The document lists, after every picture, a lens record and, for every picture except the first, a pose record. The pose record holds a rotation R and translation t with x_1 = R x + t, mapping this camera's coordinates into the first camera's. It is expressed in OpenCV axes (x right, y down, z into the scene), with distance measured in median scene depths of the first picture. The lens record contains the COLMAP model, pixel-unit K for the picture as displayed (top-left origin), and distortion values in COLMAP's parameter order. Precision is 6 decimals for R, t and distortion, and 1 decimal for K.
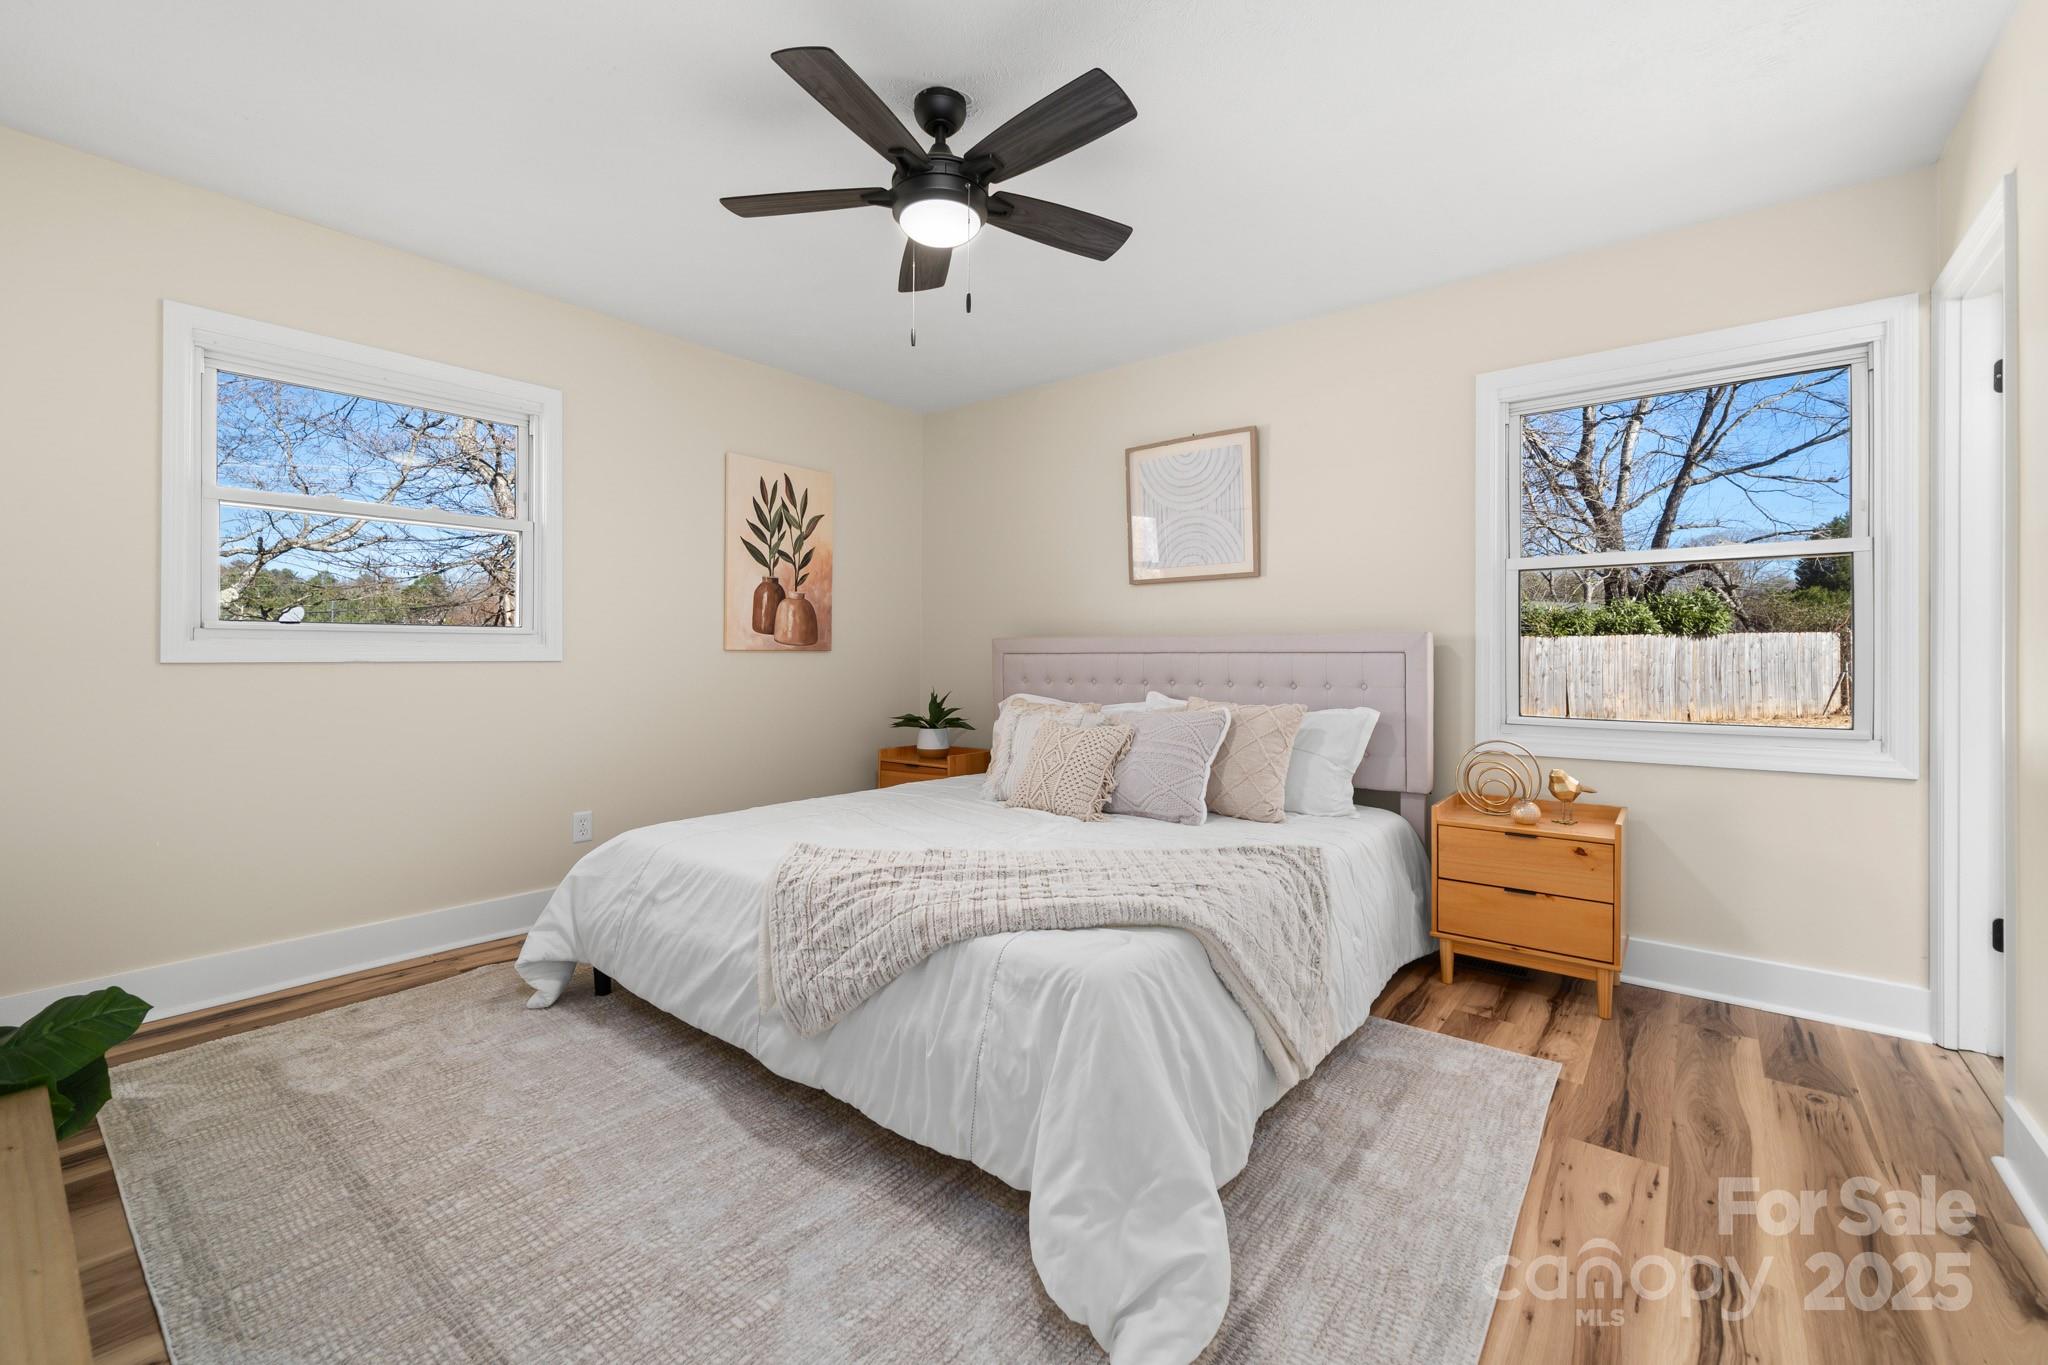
lens RADIAL K [[837.8, 0, 1026.9], [0, 837.8, 661.3], [0, 0, 1]] dist [-0.000689, -0.000025]
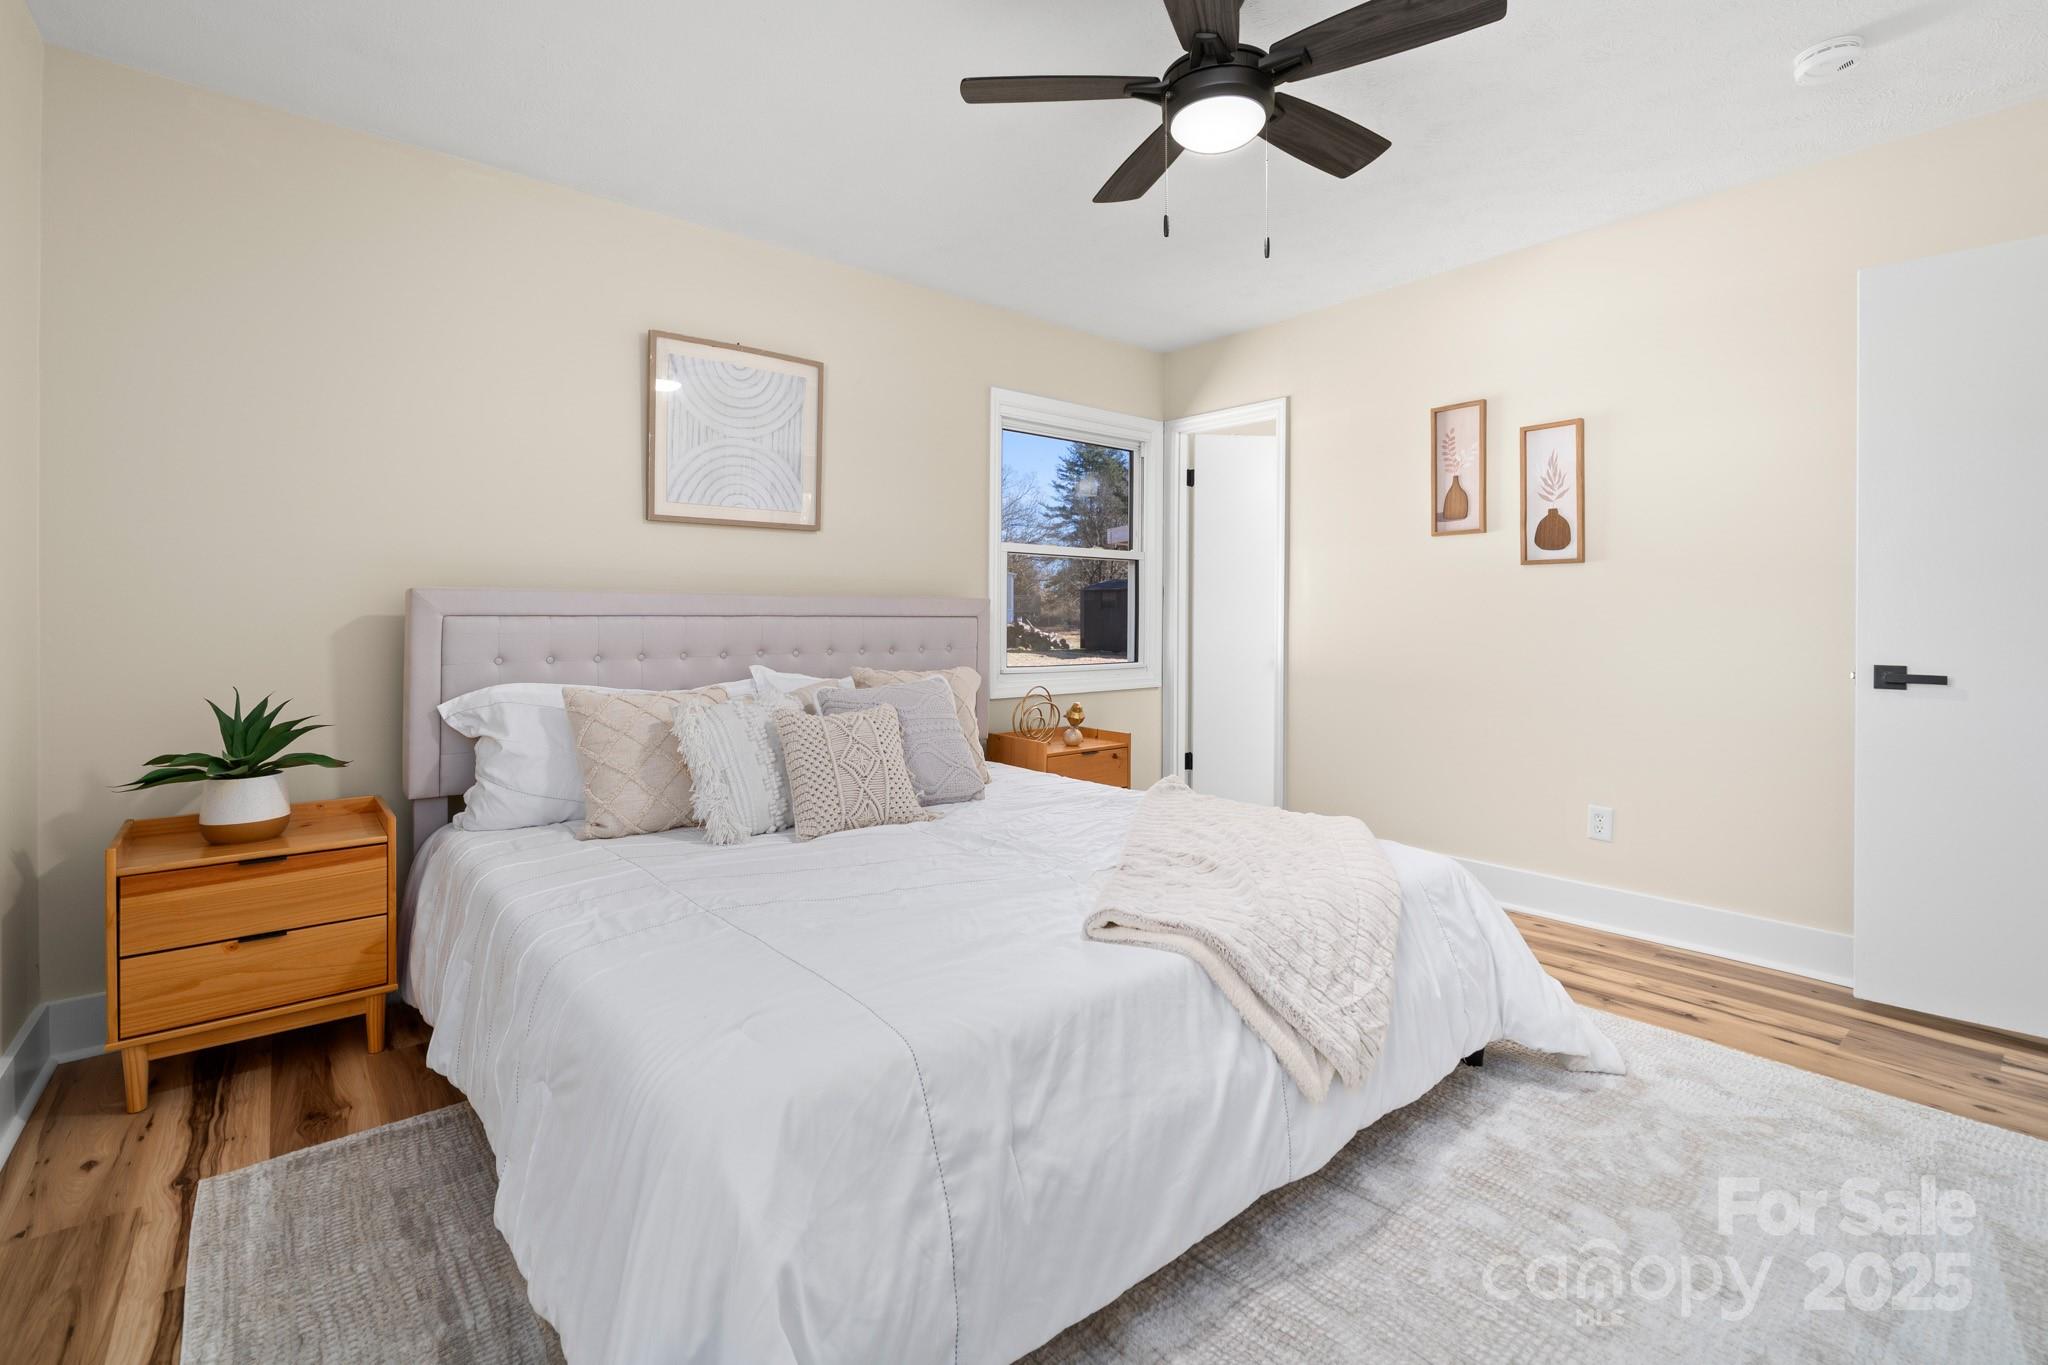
lens RADIAL K [[900.2, 0, 1013.5], [0, 900.2, 624.0], [0, 0, 1]] dist [-0.002347, -0.000209]
pose [[0.226960, -0.008015, 0.973871, -0.612503], [0.002026, 0.999968, 0.007758, -0.008255], [-0.973902, 0.000212, 0.226969, 0.572361]]
